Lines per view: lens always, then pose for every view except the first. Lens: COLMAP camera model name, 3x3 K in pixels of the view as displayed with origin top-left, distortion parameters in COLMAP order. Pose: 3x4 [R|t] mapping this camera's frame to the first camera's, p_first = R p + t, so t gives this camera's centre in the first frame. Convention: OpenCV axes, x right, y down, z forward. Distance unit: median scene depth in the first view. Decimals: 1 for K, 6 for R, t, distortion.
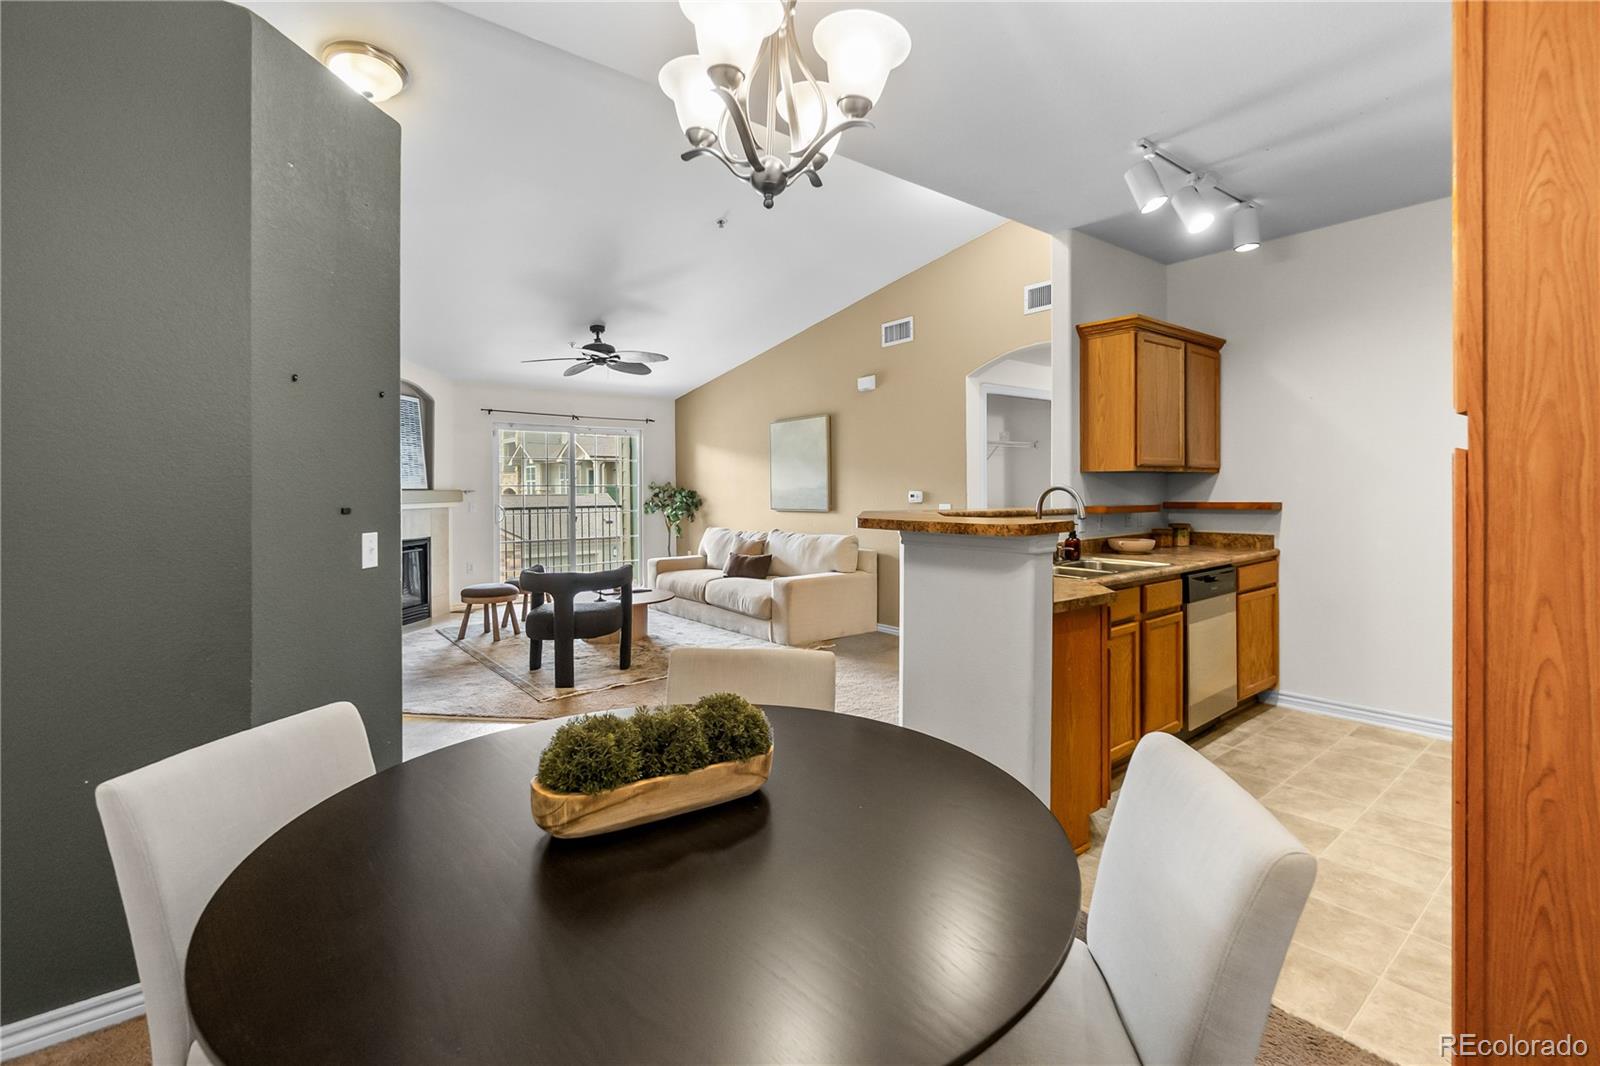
lens RADIAL K [[730.3, 0, 796.6], [0, 730.3, 494.0], [0, 0, 1]] dist [-0.000059, 0.000060]
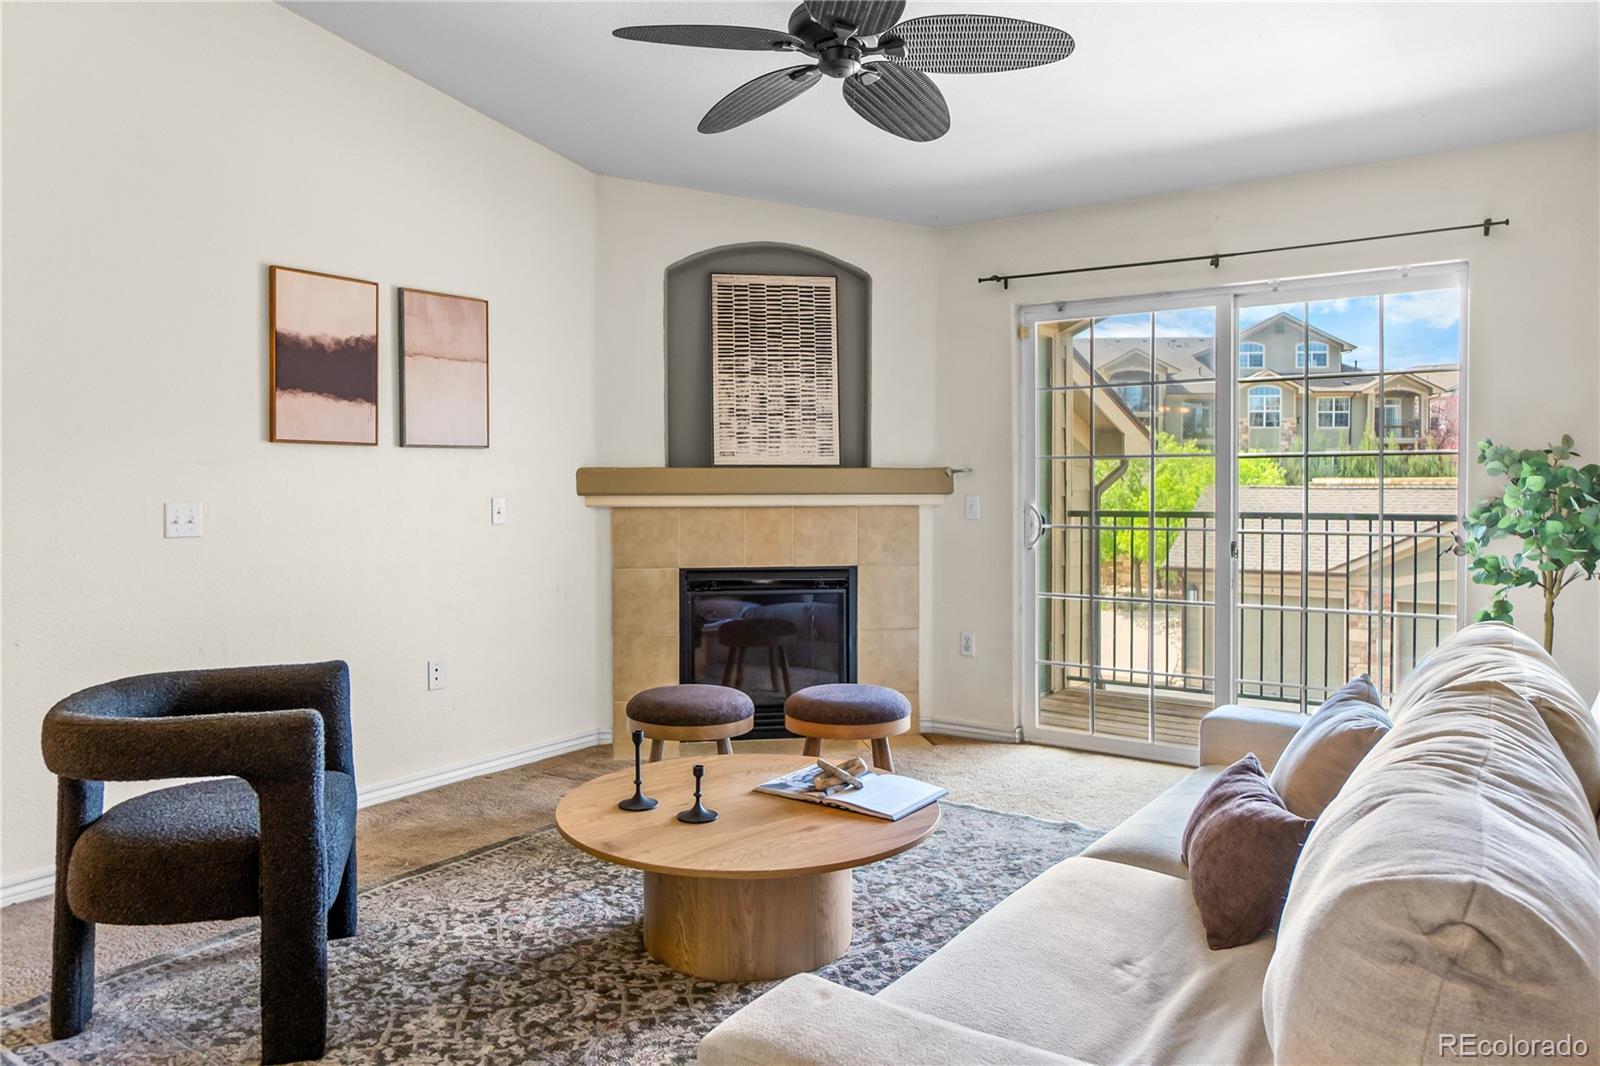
lens RADIAL K [[1128.3, 0, 798.0], [0, 1128.3, 523.8], [0, 0, 1]] dist [-0.000542, 0.000051]
pose [[0.280257, 0.043315, -0.958947, 0.308006], [-0.007891, 0.999052, 0.042821, -0.000276], [0.959893, -0.004433, 0.280333, 1.212735]]
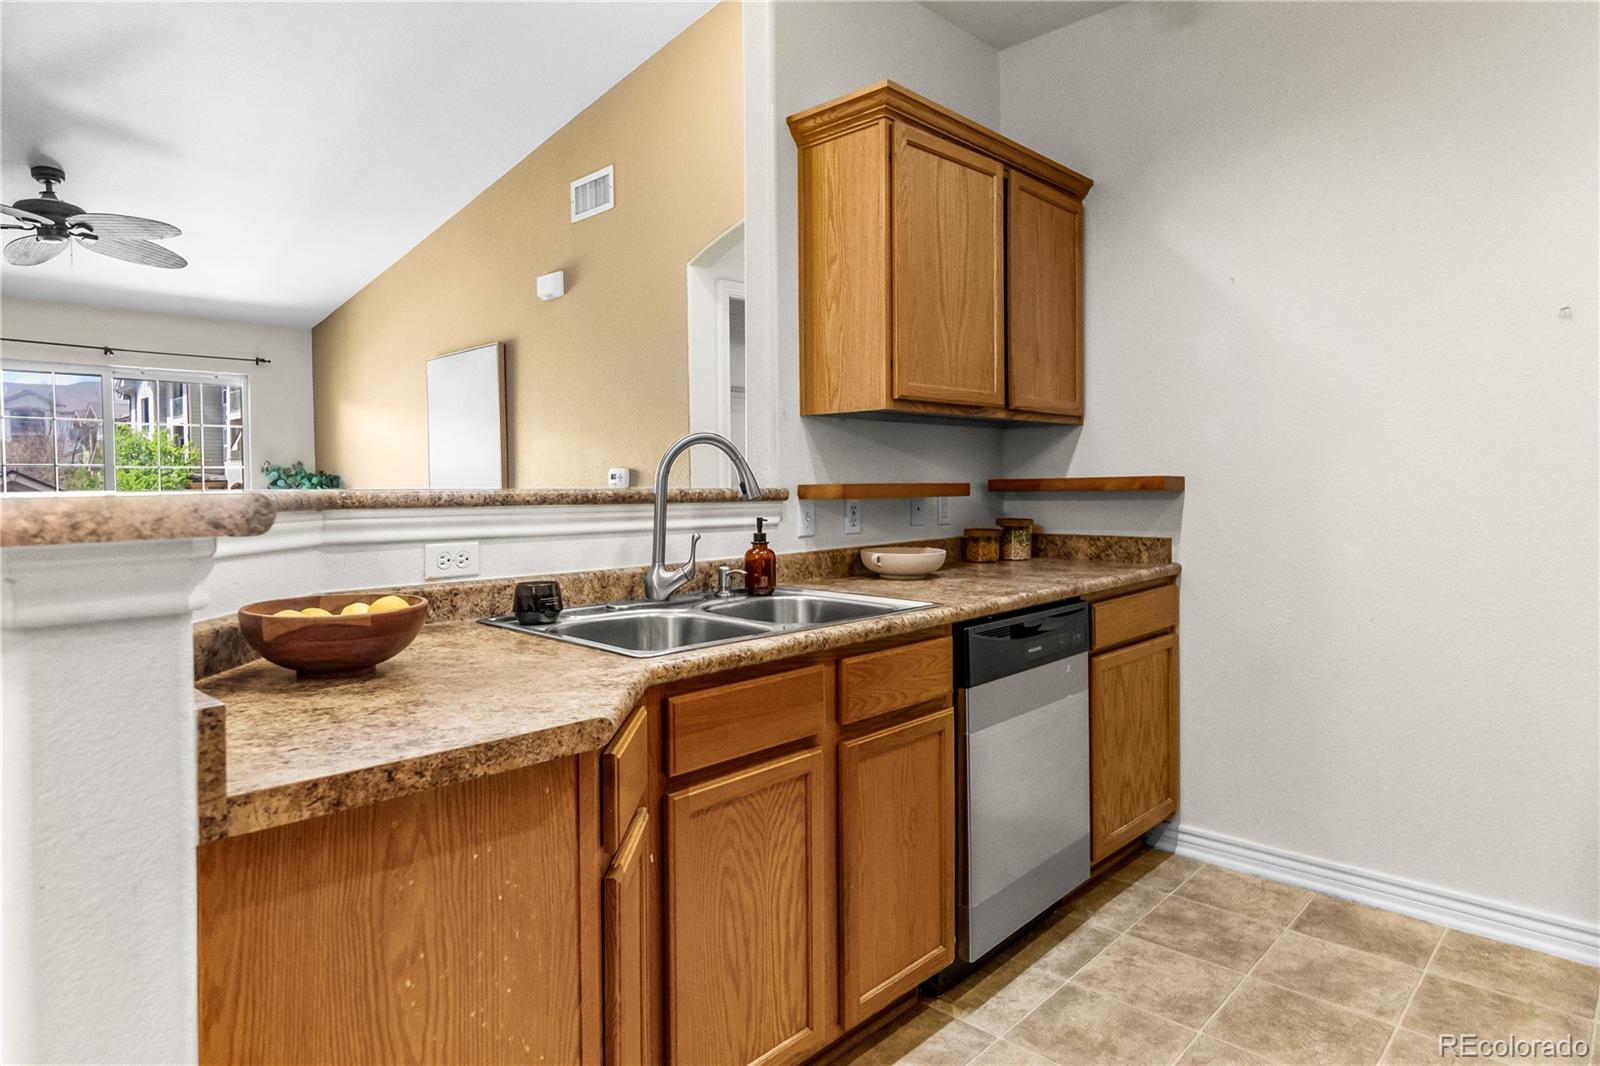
lens RADIAL K [[929.7, 0, 794.8], [0, 929.7, 500.5], [0, 0, 1]] dist [0.001792, 0.000700]
pose [[0.991640, -0.005833, 0.128903, 0.275321], [0.004496, 0.999933, 0.010666, 0.018947], [-0.128956, -0.009997, 0.991600, 0.336923]]
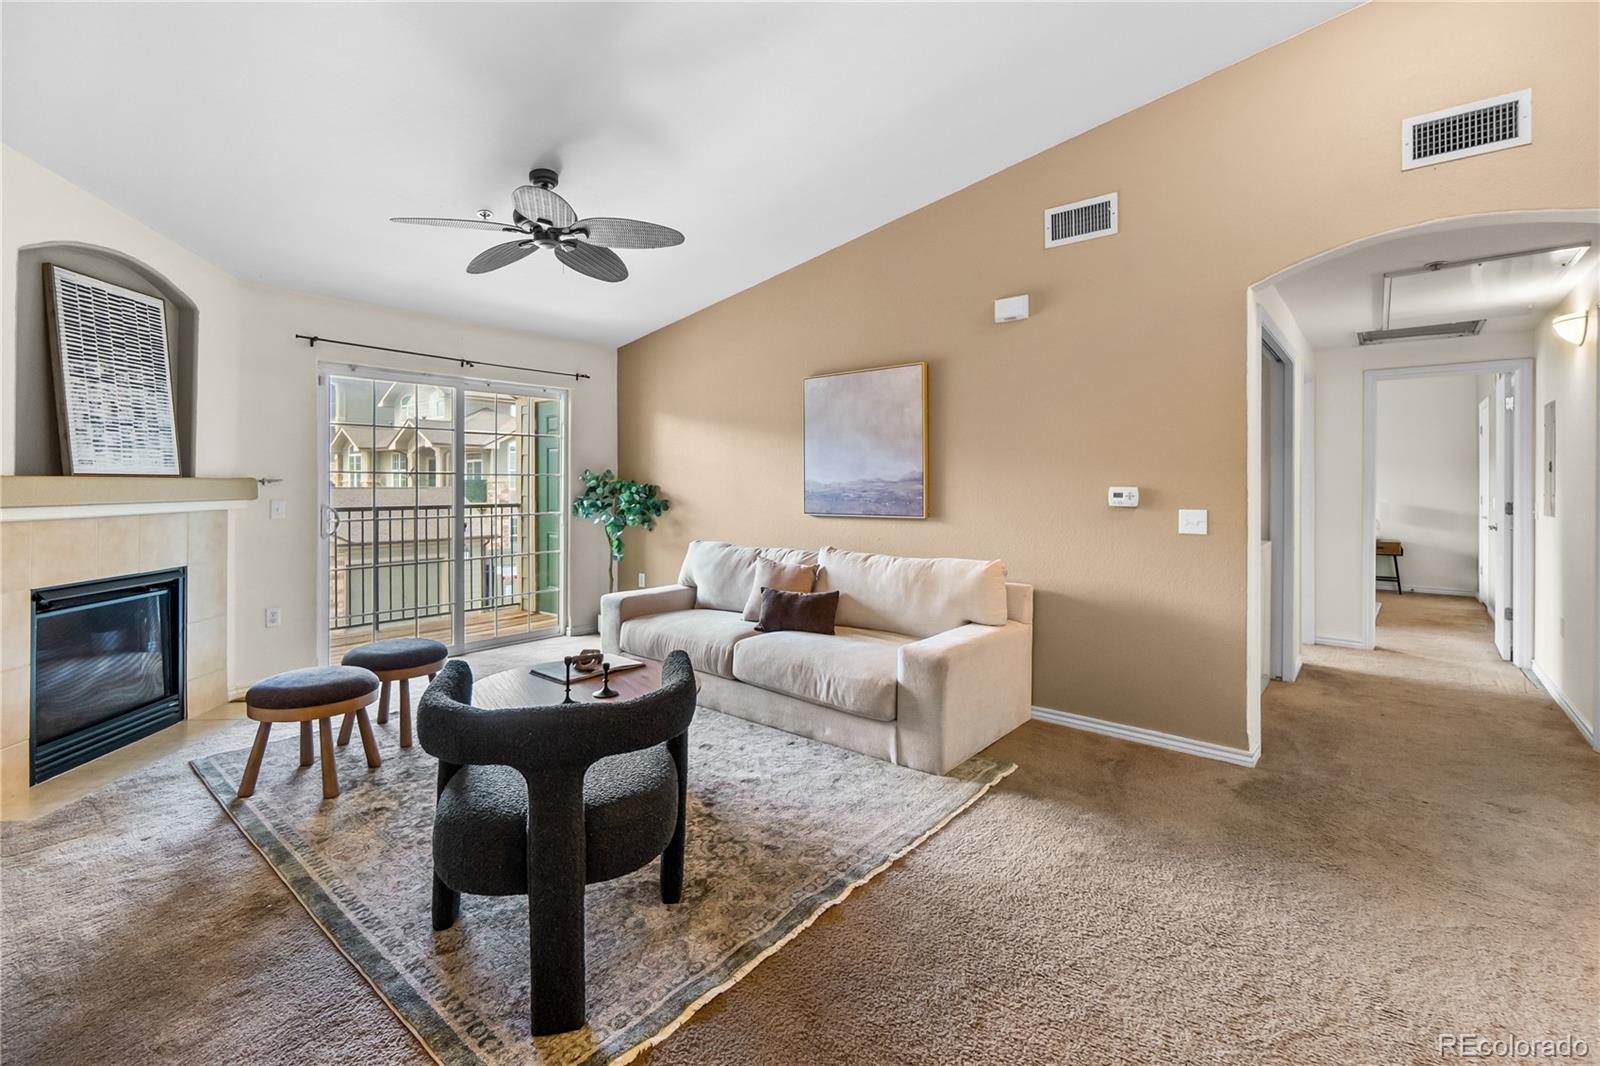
lens RADIAL K [[715.7, 0, 796.8], [0, 715.7, 485.8], [0, 0, 1]] dist [-0.000917, 0.000036]
pose [[0.978496, 0.008034, 0.206112, -0.285979], [-0.007240, 0.999963, -0.004608, -0.000551], [-0.206141, 0.003017, 0.978518, 0.651478]]
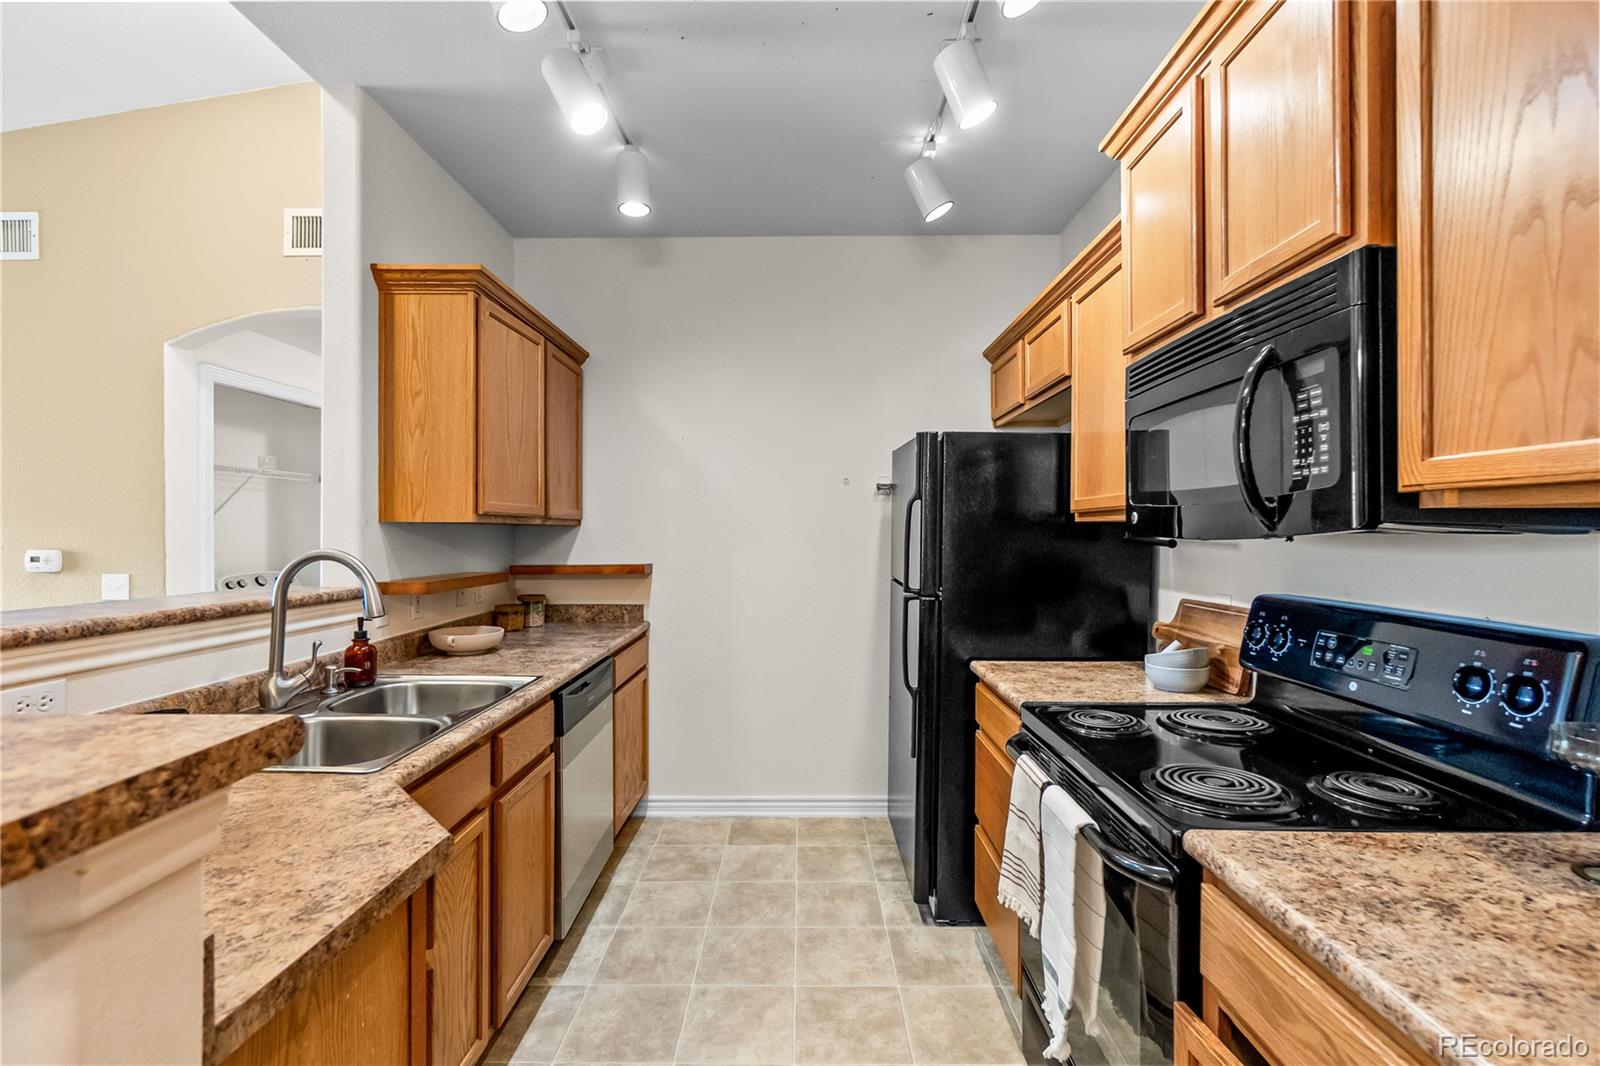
lens RADIAL K [[703.0, 0, 800.0], [0, 703.0, 535.3], [0, 0, 1]] dist [-0.000417, 0.000083]
pose [[0.630961, 0.003394, 0.775807, 0.153317], [0.000480, 0.999989, -0.004766, -0.015631], [-0.775814, 0.003380, 0.630952, 0.358488]]
